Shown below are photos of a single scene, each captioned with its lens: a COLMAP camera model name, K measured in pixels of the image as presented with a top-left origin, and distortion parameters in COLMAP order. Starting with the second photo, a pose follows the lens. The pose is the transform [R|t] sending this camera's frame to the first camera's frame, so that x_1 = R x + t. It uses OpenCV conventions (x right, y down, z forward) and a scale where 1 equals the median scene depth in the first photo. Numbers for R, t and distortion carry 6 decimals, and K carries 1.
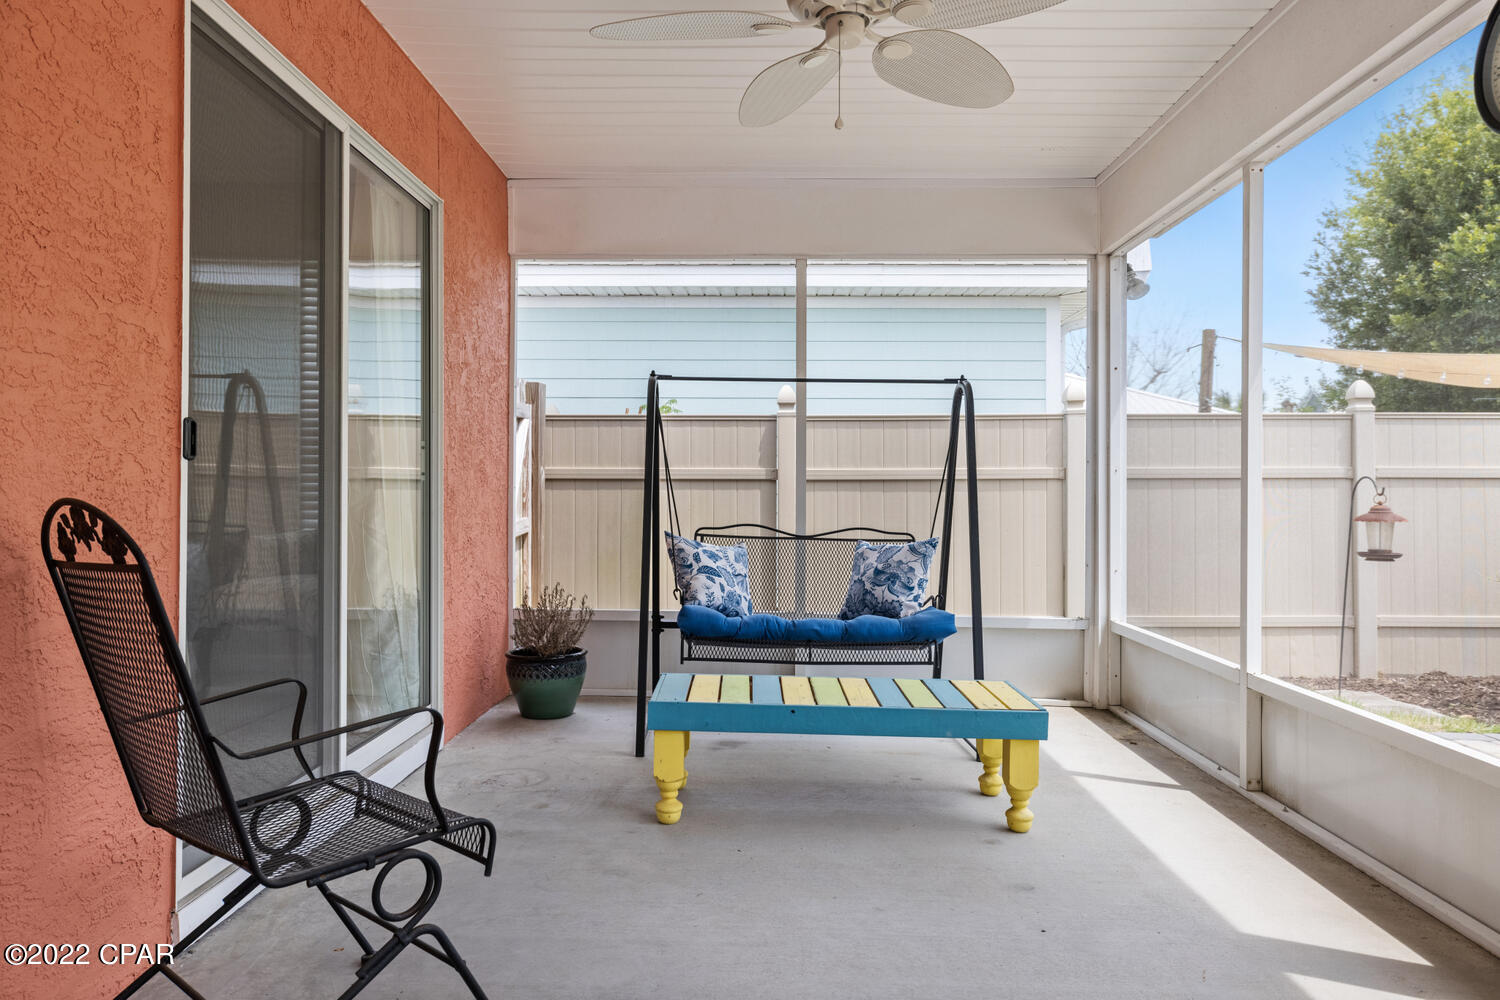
lens RADIAL K [[995.6, 0, 746.6], [0, 995.6, 498.8], [0, 0, 1]] dist [0.016295, 0.008133]
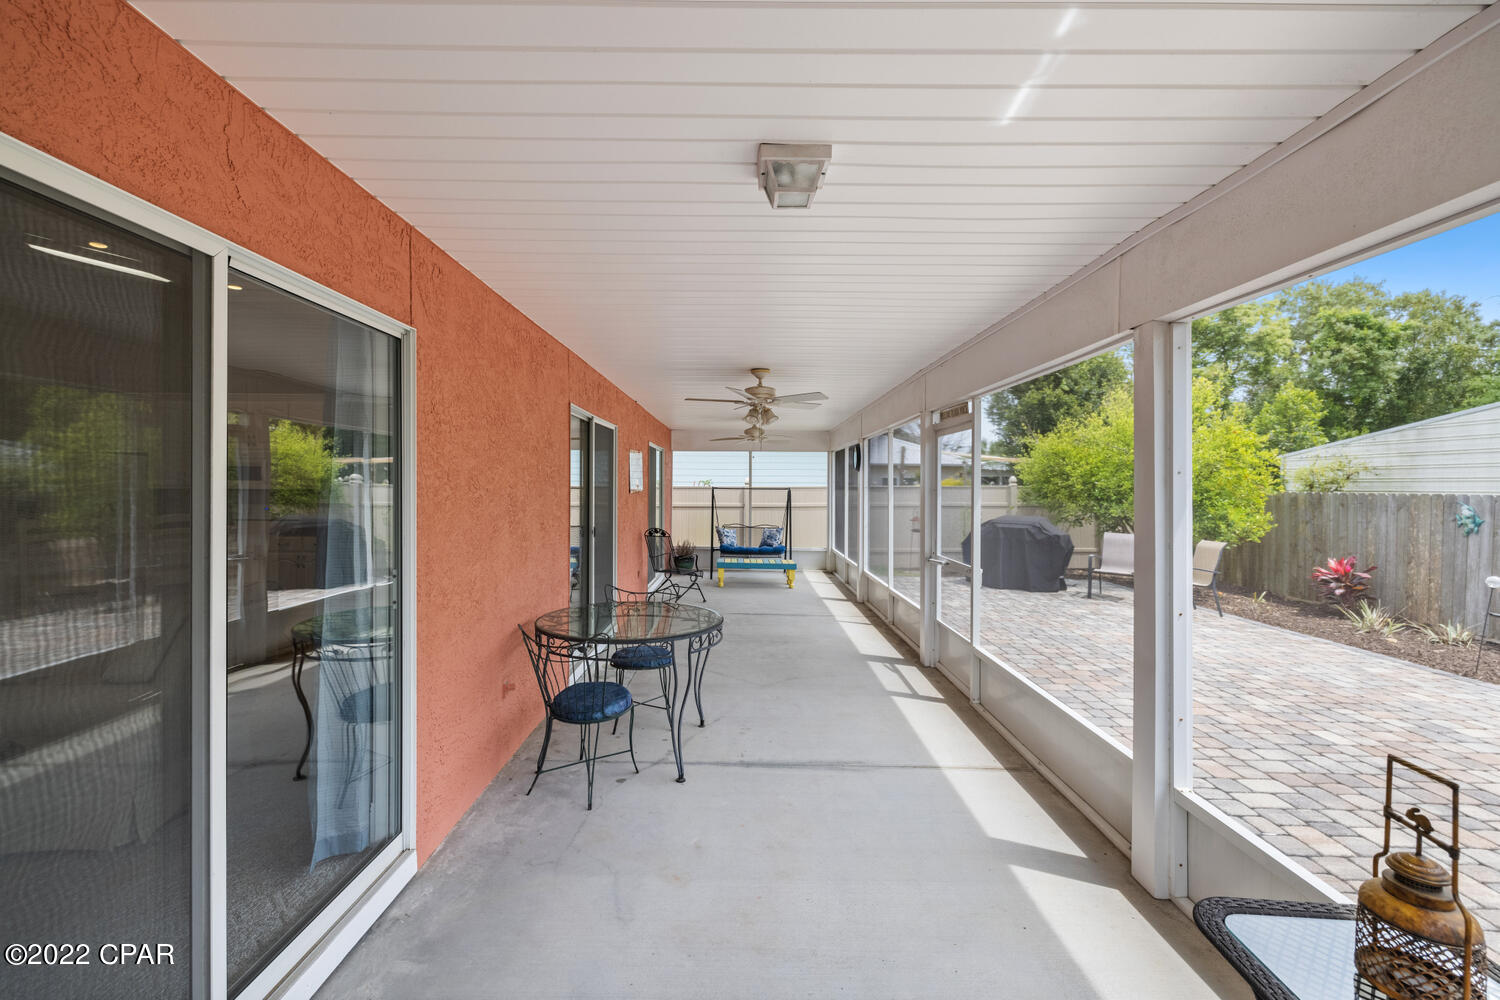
lens RADIAL K [[625.0, 0, 748.0], [0, 625.0, 486.9], [0, 0, 1]] dist [-0.001573, 0.000280]
pose [[0.999529, 0.003245, 0.030527, -0.030061], [-0.003268, 0.999994, 0.000716, -0.128490], [-0.030524, -0.000816, 0.999534, -1.540136]]
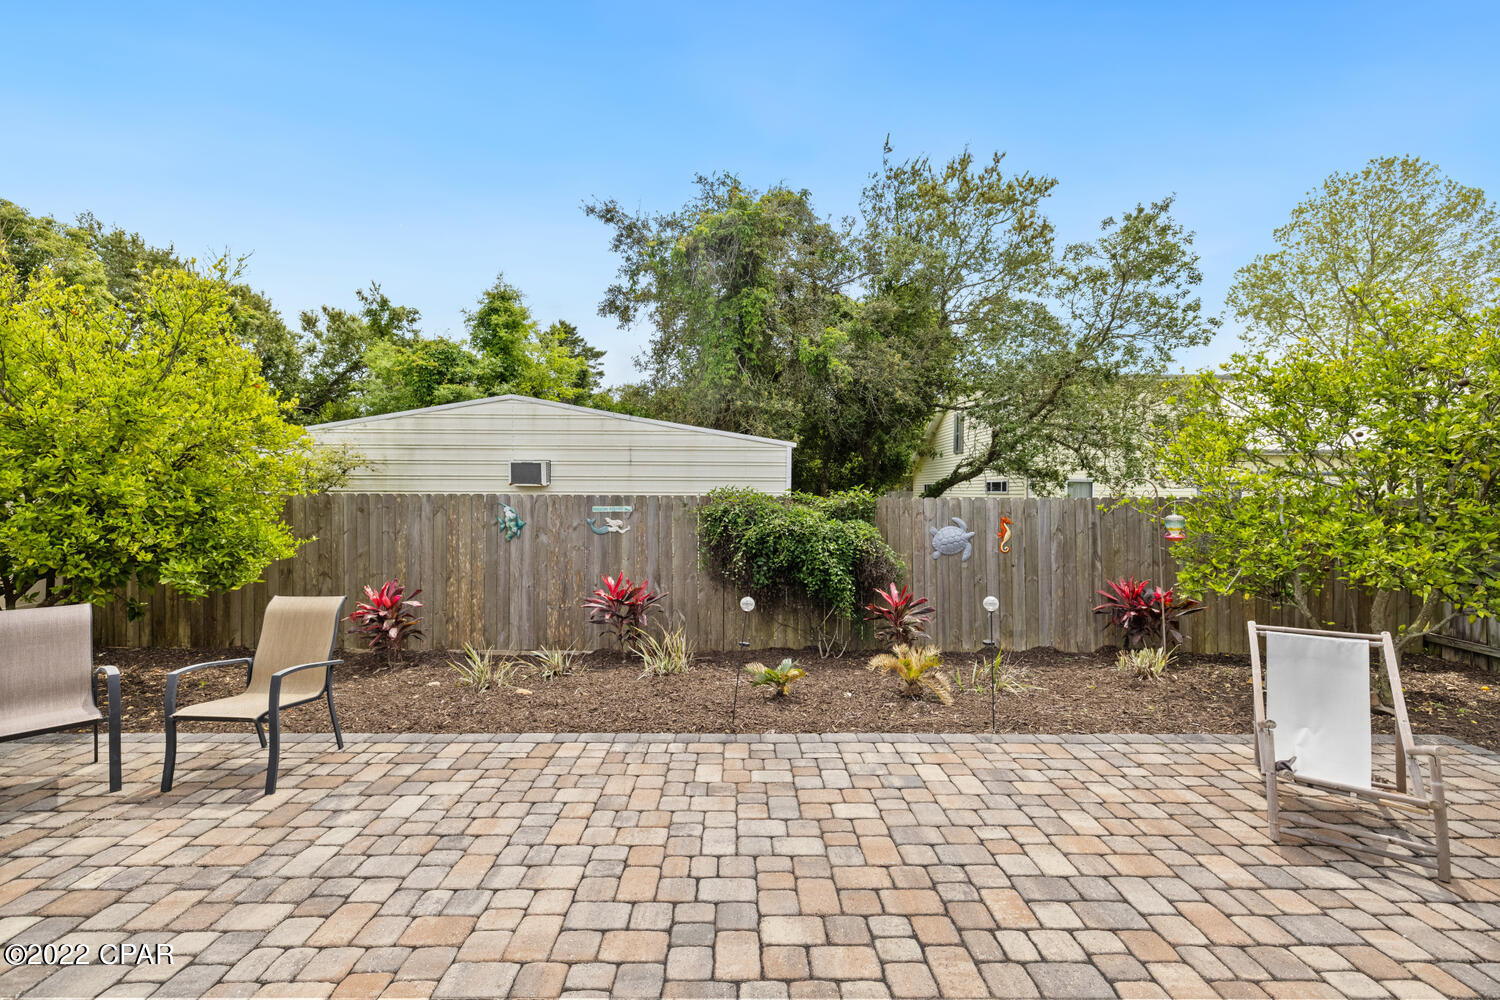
lens RADIAL K [[625.0, 0, 739.4], [0, 625.0, 502.9], [0, 0, 1]] dist [-0.001573, 0.000280]
pose [[-0.028592, -0.022732, 0.999333, 0.536018], [-0.001425, 0.999741, 0.022701, -0.126577], [-0.999590, -0.000775, -0.028617, -0.231038]]
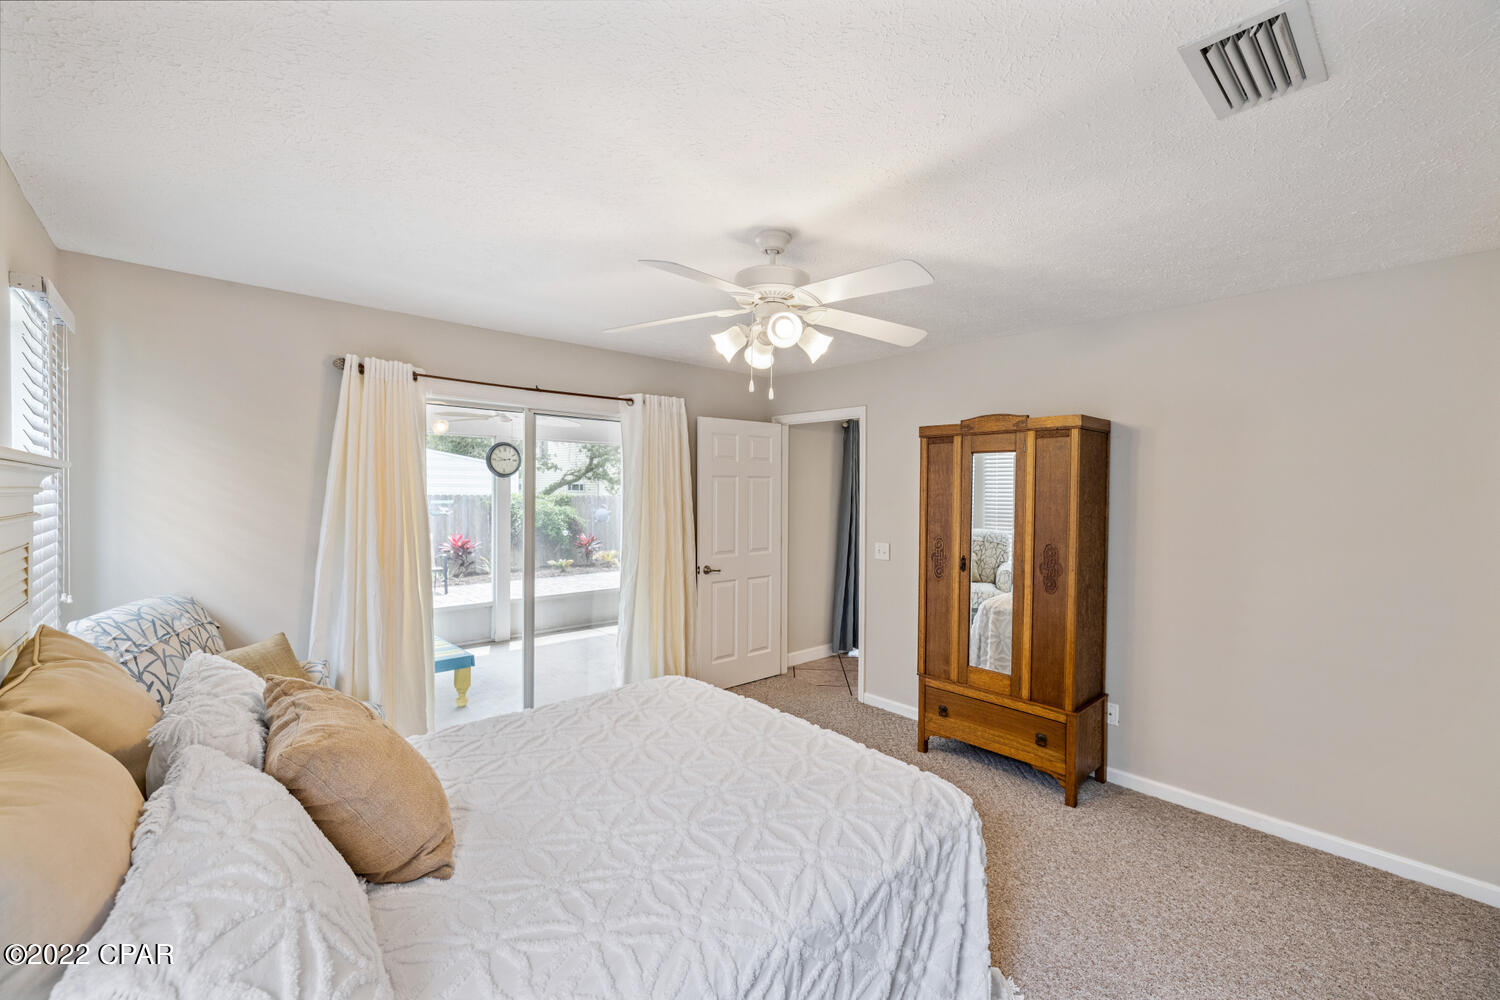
lens RADIAL K [[625.0, 0, 749.0], [0, 625.0, 500.5], [0, 0, 1]] dist [-0.001573, 0.000280]
pose [[-0.685483, -0.022763, 0.727733, -1.251672], [-0.011438, 0.999724, 0.020497, -0.164606], [-0.727999, 0.005726, -0.685554, 1.163811]]
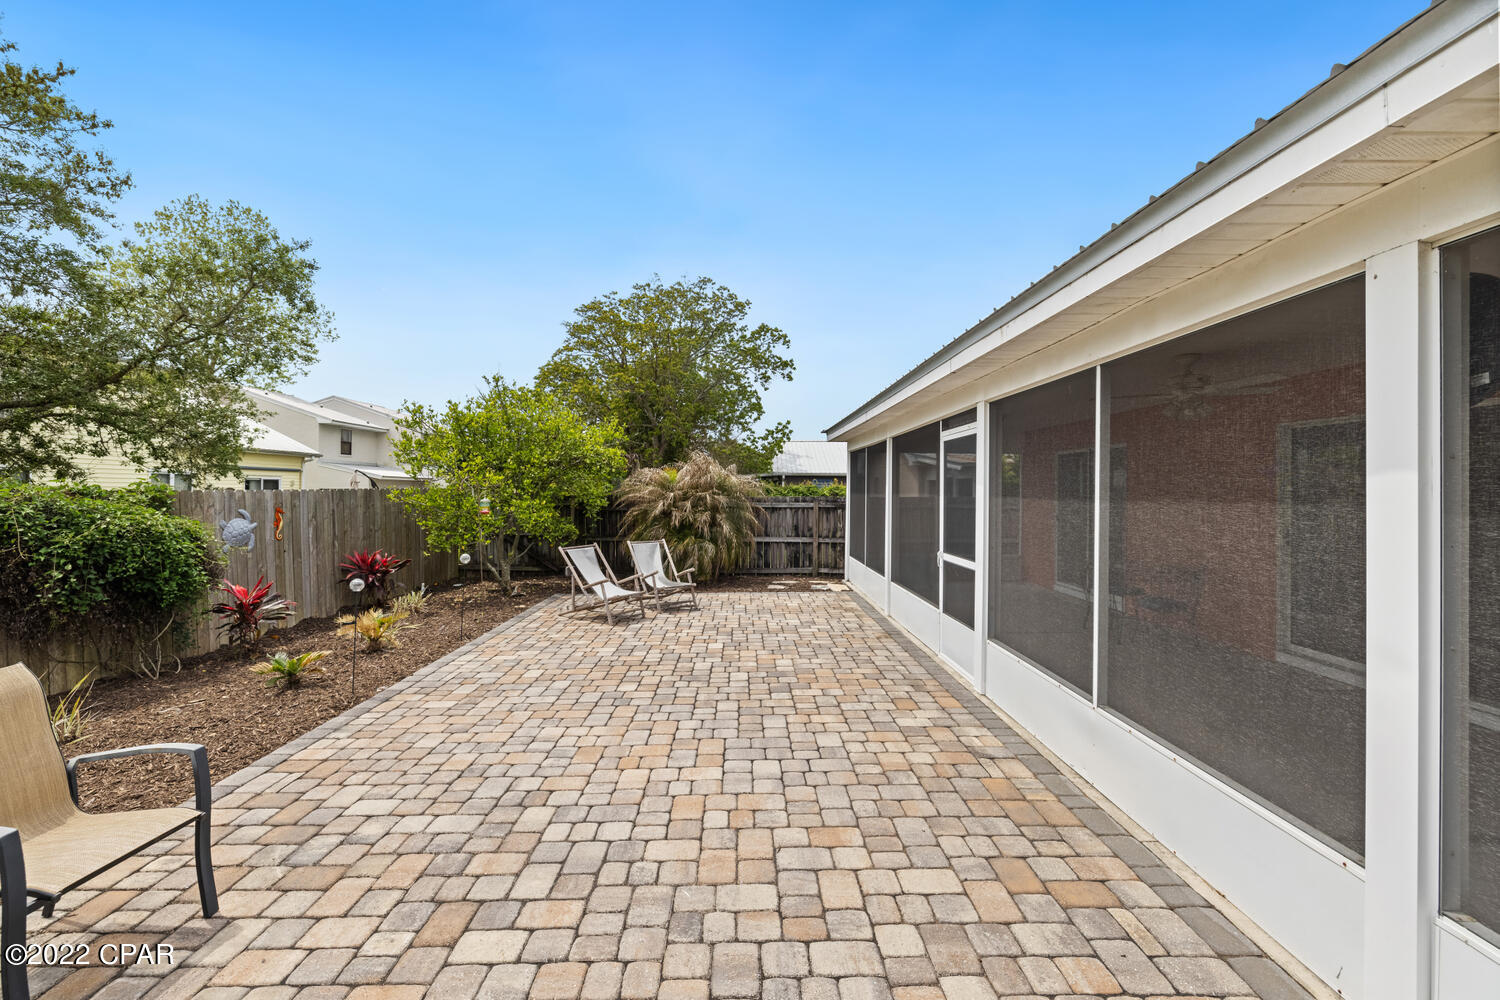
lens RADIAL K [[625.0, 0, 744.7], [0, 625.0, 491.8], [0, 0, 1]] dist [-0.001573, 0.000280]
pose [[-0.999614, -0.011528, -0.025264, 0.886026], [-0.011649, 0.999921, 0.004659, -0.122080], [0.025208, 0.004952, -0.999670, 0.919966]]
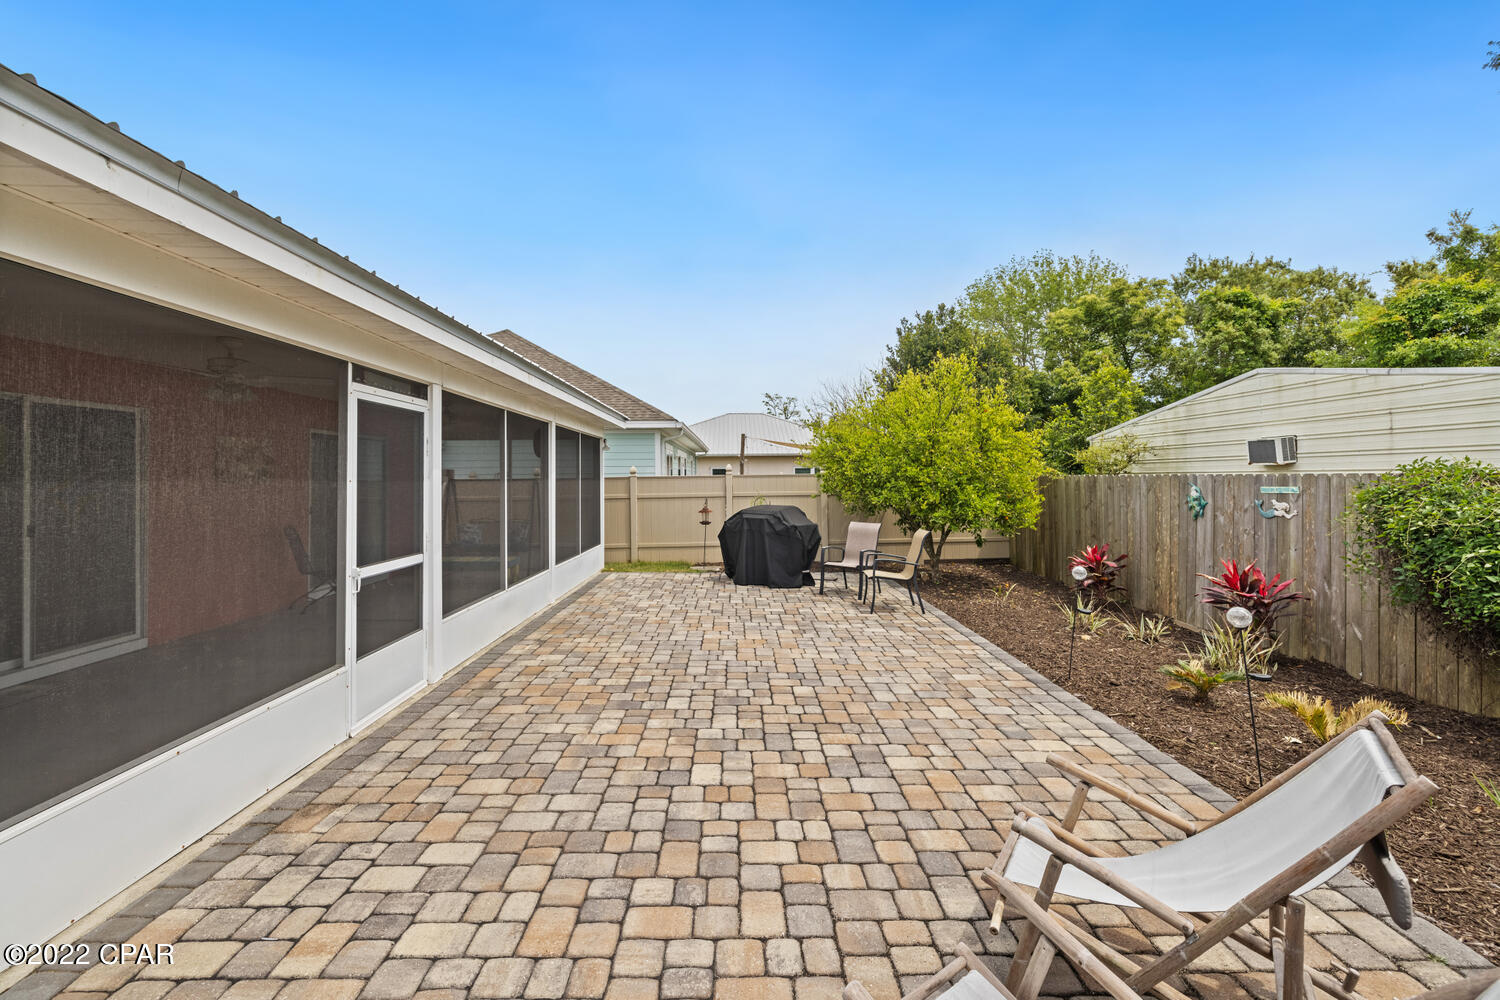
lens RADIAL K [[625.0, 0, 742.5], [0, 625.0, 475.9], [0, 0, 1]] dist [-0.001573, 0.000280]
pose [[0.999153, -0.012266, 0.039276, 0.929773], [0.012549, 0.999897, -0.006975, -0.108844], [-0.039187, 0.007462, 0.999204, -1.385761]]
